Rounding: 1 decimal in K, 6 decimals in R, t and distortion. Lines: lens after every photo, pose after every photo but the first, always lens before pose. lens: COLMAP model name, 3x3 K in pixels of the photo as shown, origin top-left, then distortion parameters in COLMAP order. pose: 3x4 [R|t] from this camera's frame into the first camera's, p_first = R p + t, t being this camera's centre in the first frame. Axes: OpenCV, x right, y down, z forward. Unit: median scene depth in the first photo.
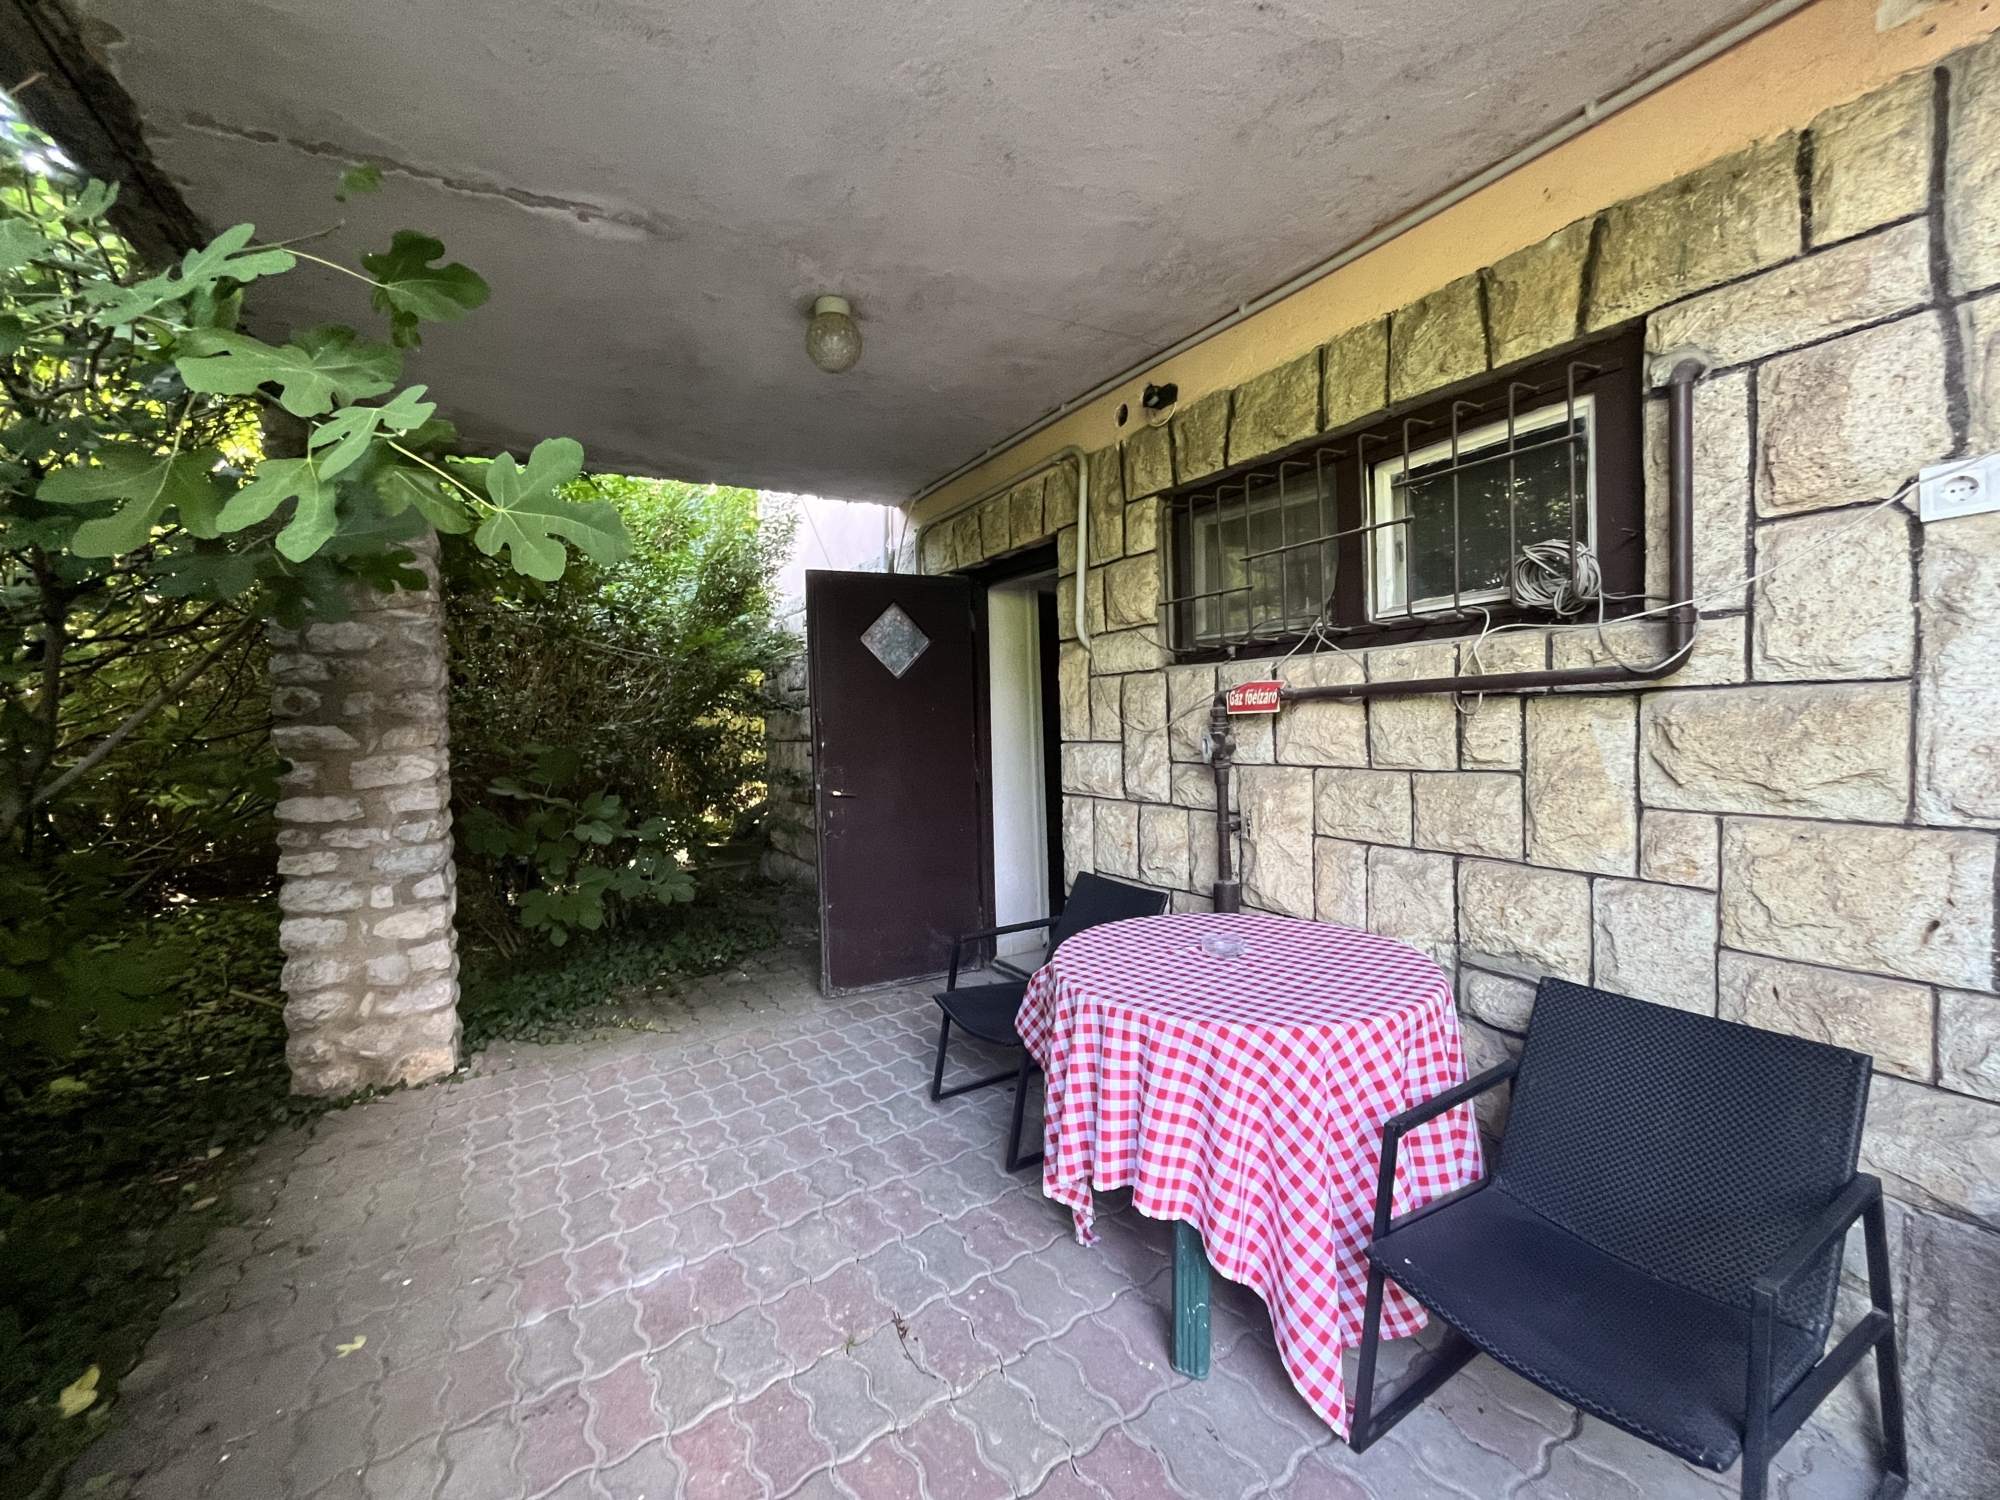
lens RADIAL K [[810.9, 0, 993.1], [0, 810.9, 751.4], [0, 0, 1]] dist [-0.002937, 0.000269]
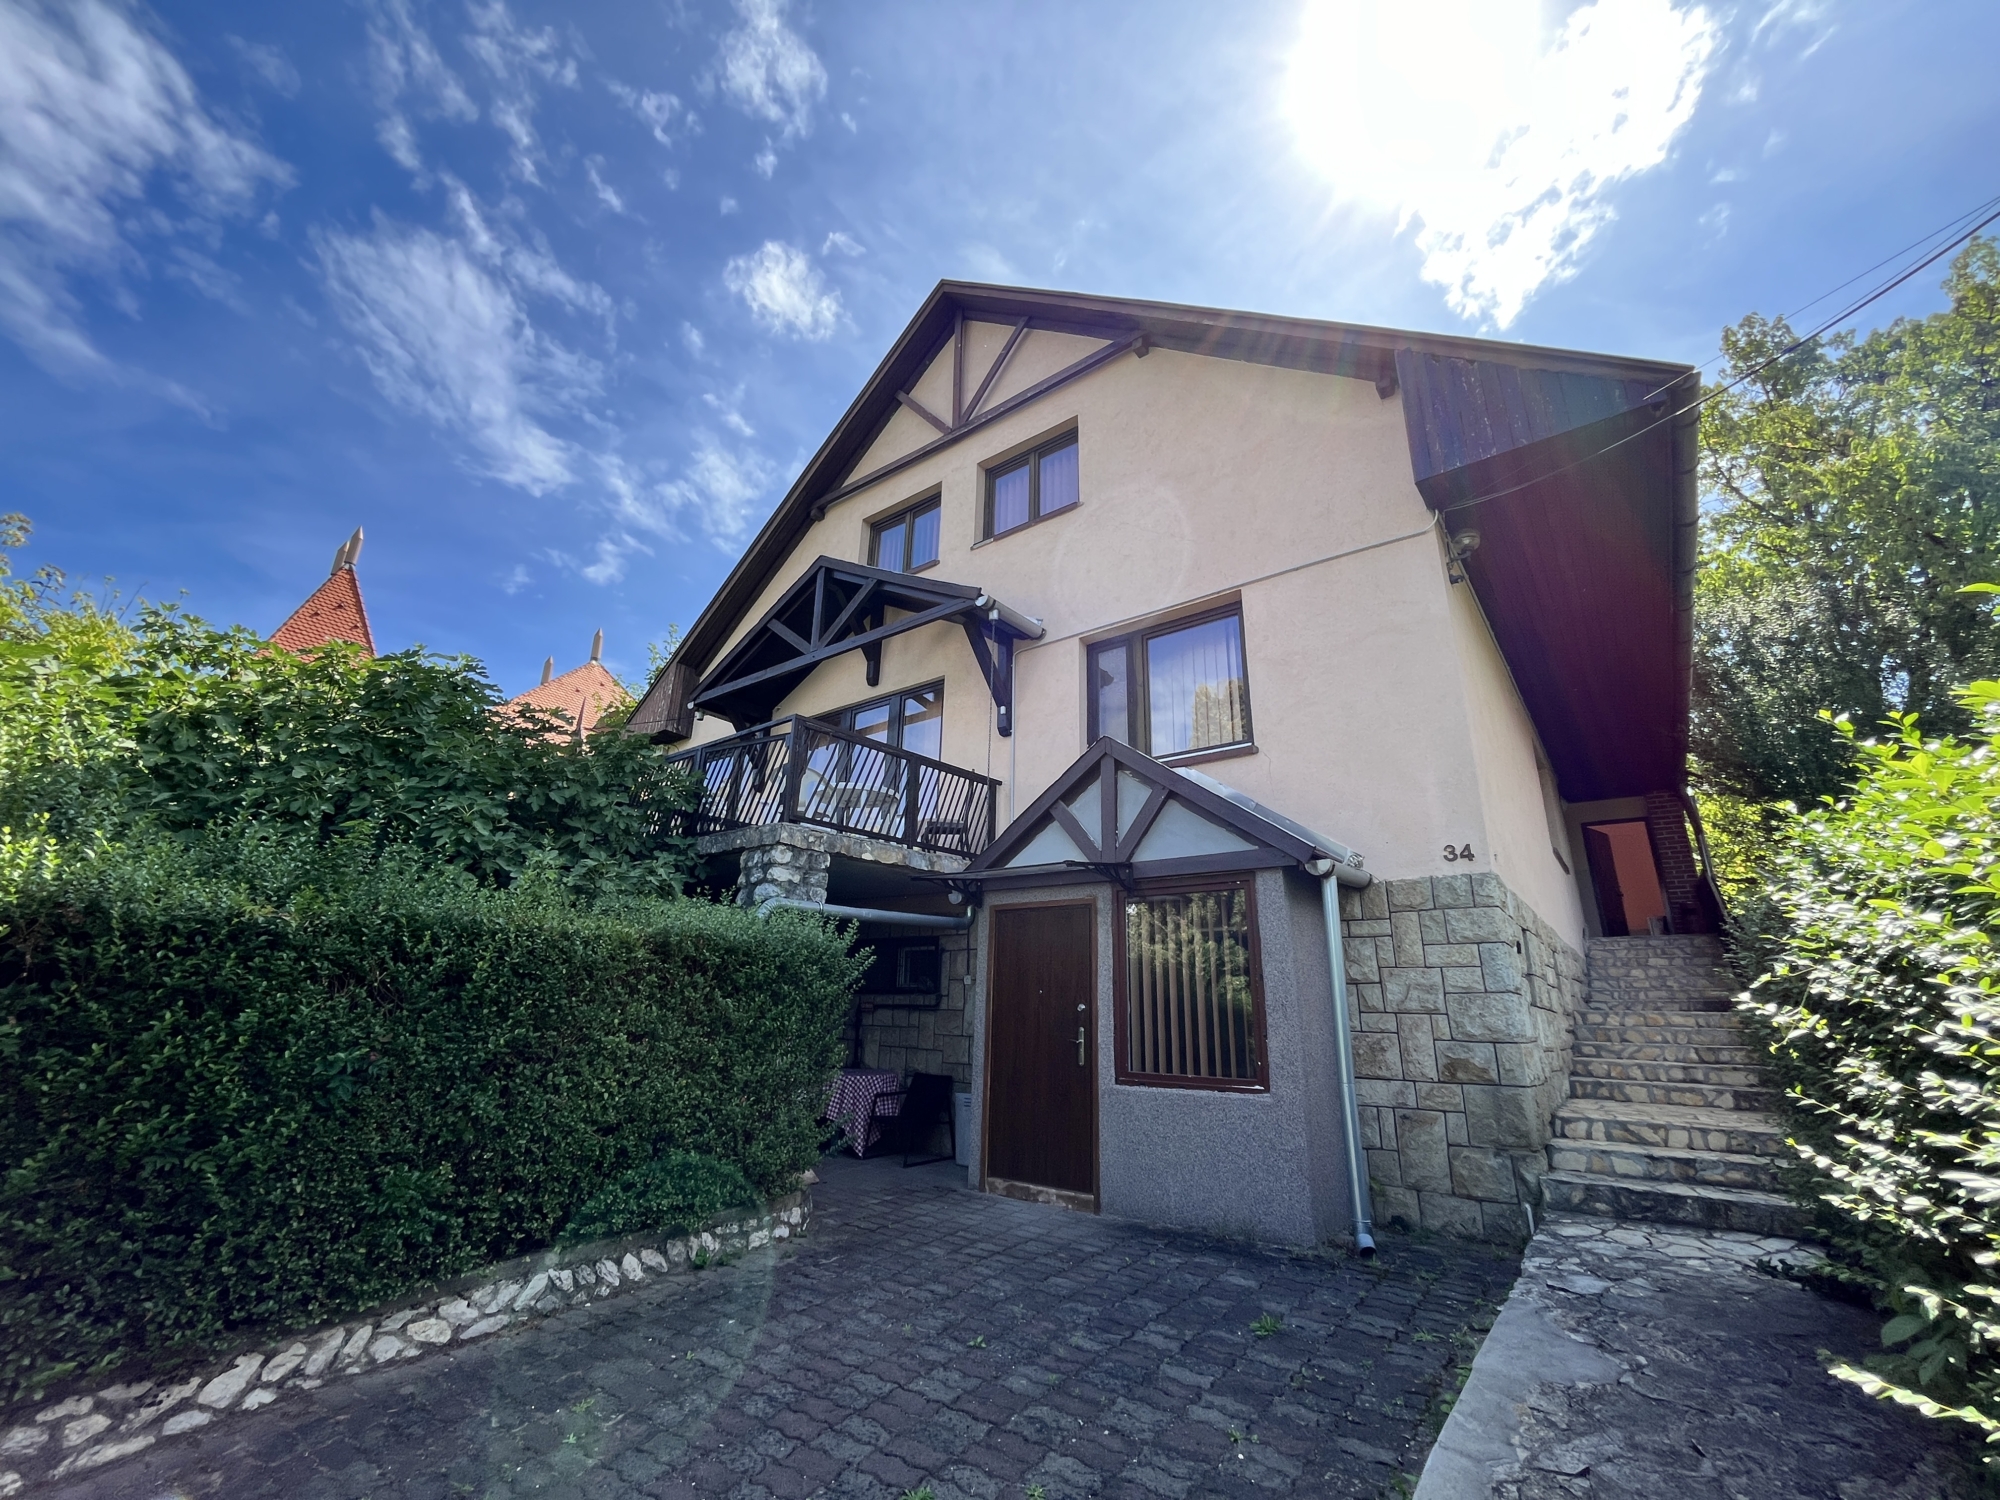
lens RADIAL K [[810.9, 0, 993.1], [0, 810.9, 751.4], [0, 0, 1]] dist [-0.002937, 0.000269]
pose [[0.931572, 0.159150, 0.326871, -0.766214], [-0.038219, 0.936981, -0.347283, 0.155008], [-0.361542, 0.311026, 0.878948, -4.025093]]
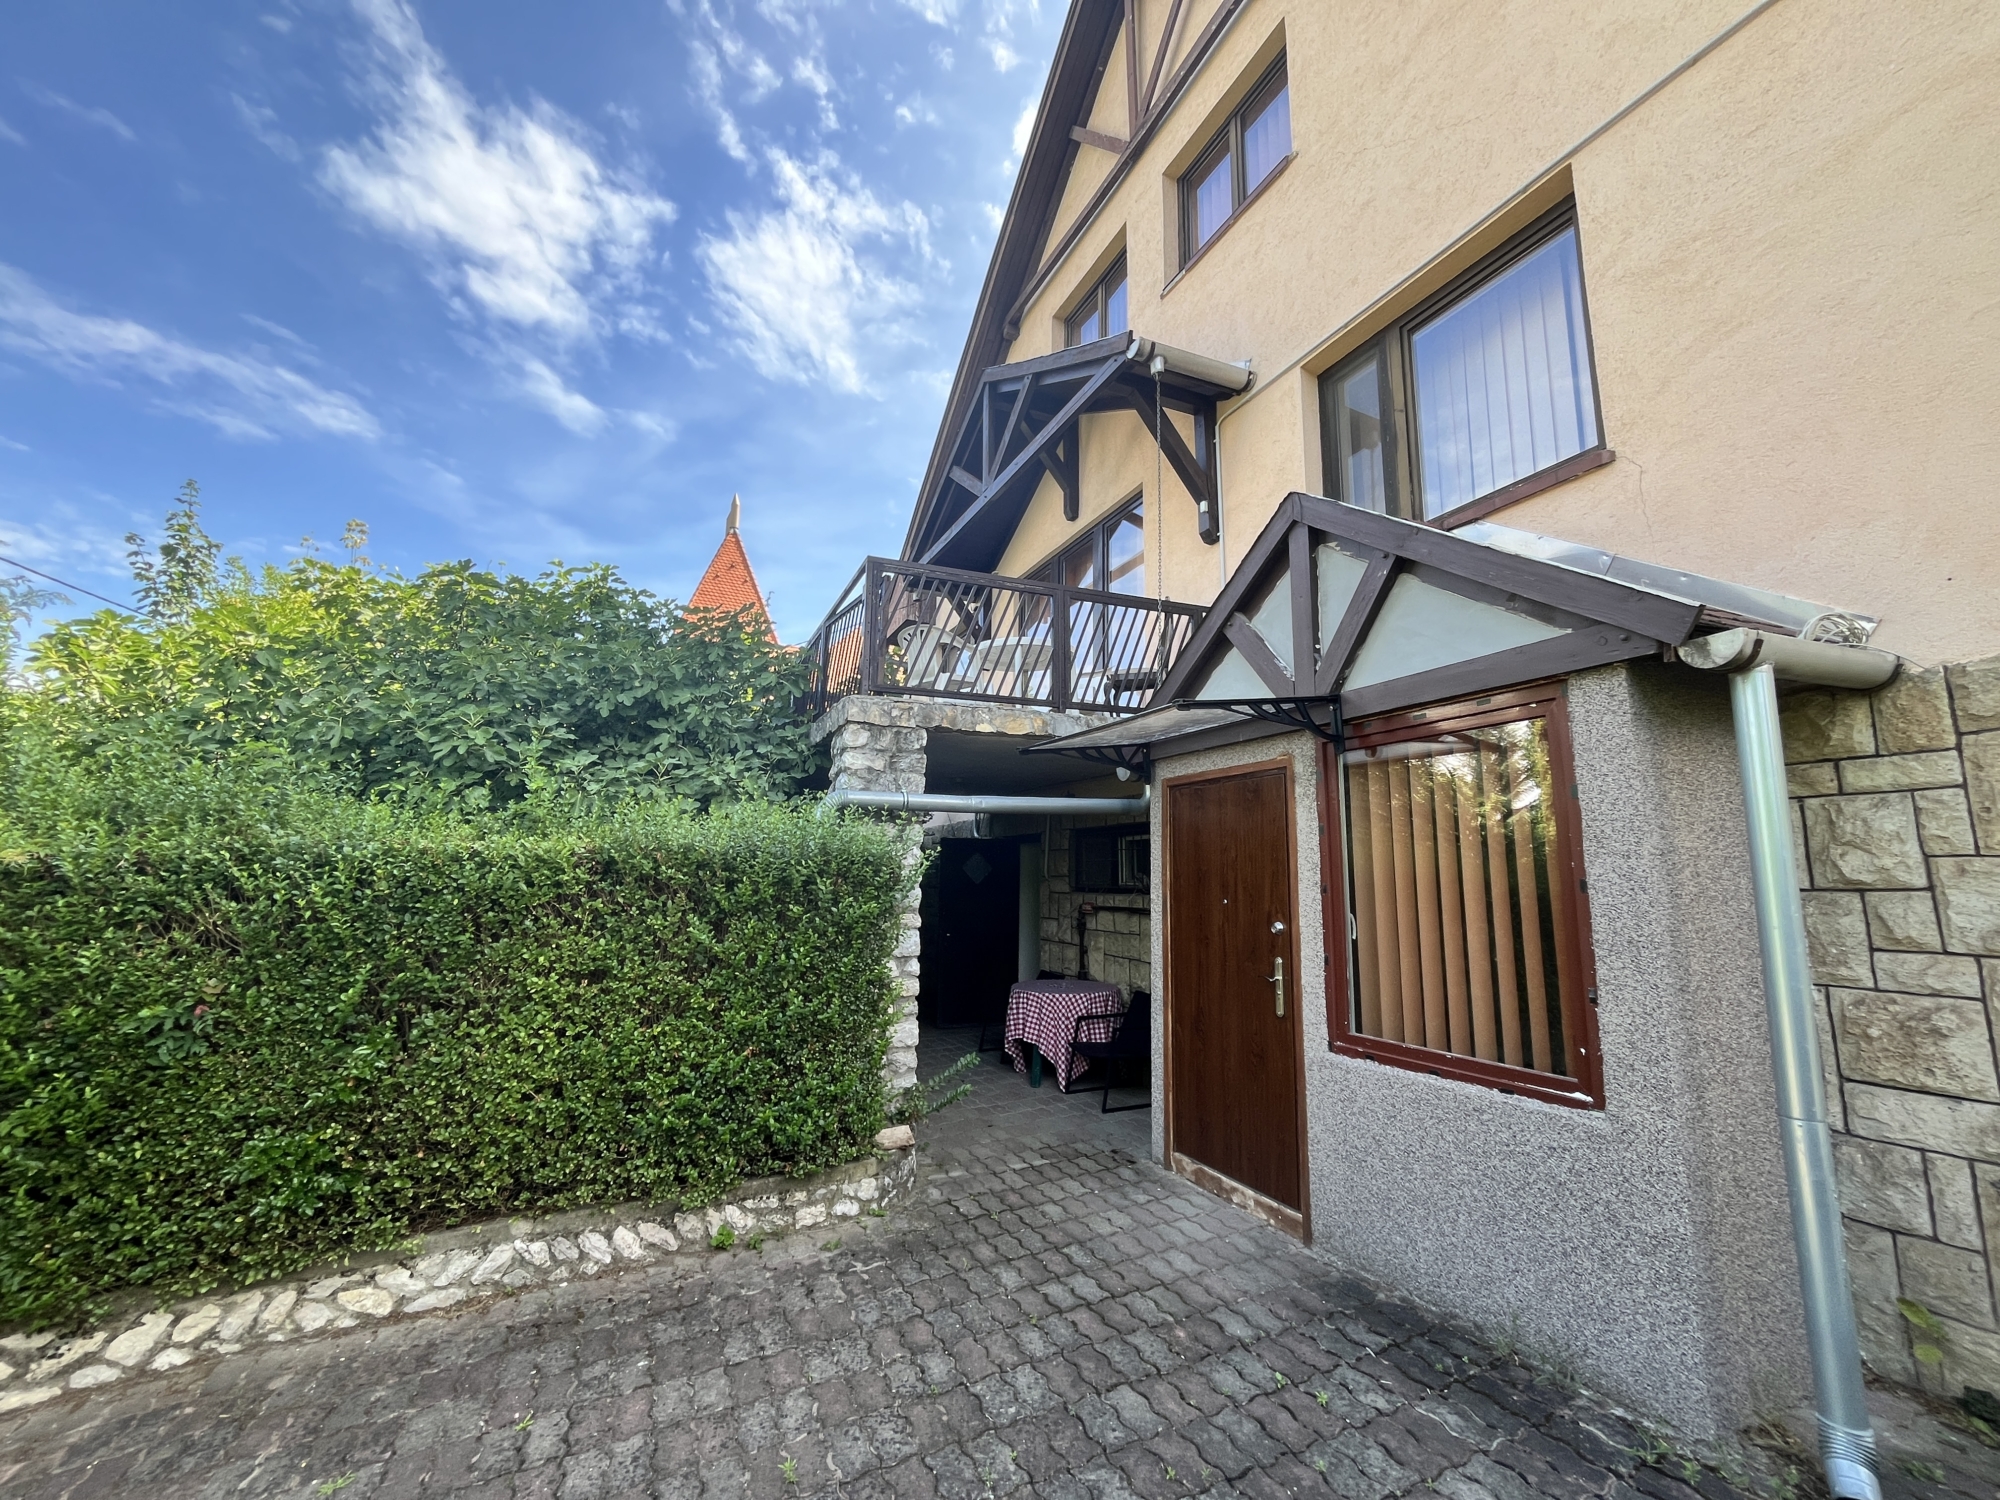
lens RADIAL K [[810.9, 0, 993.1], [0, 810.9, 751.4], [0, 0, 1]] dist [-0.002937, 0.000269]
pose [[0.992452, 0.023687, -0.120326, 0.459631], [-0.046340, 0.980859, -0.189127, -0.069761], [0.113543, 0.193275, 0.974553, -3.044880]]
